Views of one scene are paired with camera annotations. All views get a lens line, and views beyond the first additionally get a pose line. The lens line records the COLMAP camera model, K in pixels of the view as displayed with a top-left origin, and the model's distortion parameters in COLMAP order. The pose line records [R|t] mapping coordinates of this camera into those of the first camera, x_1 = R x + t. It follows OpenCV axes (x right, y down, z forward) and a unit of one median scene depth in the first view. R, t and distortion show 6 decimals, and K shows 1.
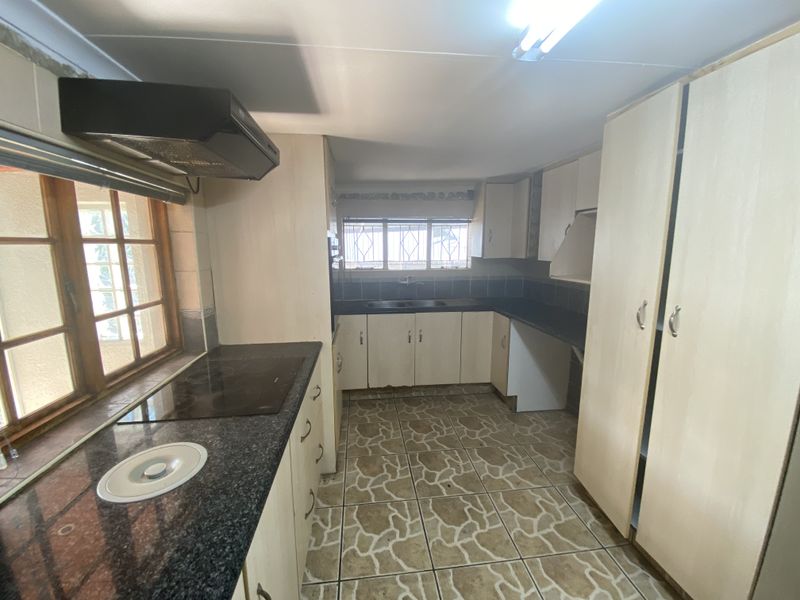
lens RADIAL K [[320.6, 0, 402.4], [0, 320.6, 301.9], [0, 0, 1]] dist [-0.035049, -0.001875]
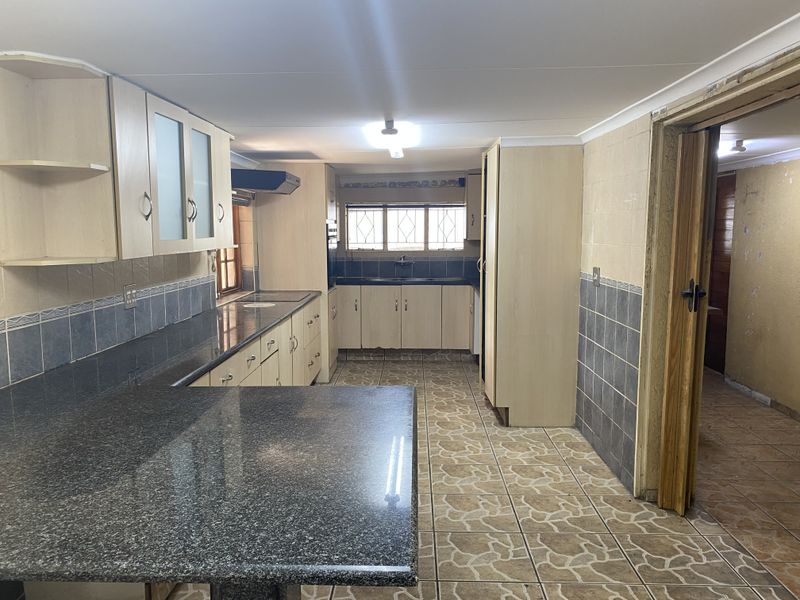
lens RADIAL K [[610.4, 0, 397.5], [0, 610.4, 299.9], [0, 0, 1]] dist [-0.058681, 0.001122]
pose [[0.987340, 0.017523, -0.157647, 0.370115], [-0.026032, 0.998304, -0.052068, 0.201492], [0.156467, 0.055512, 0.986122, -1.187191]]
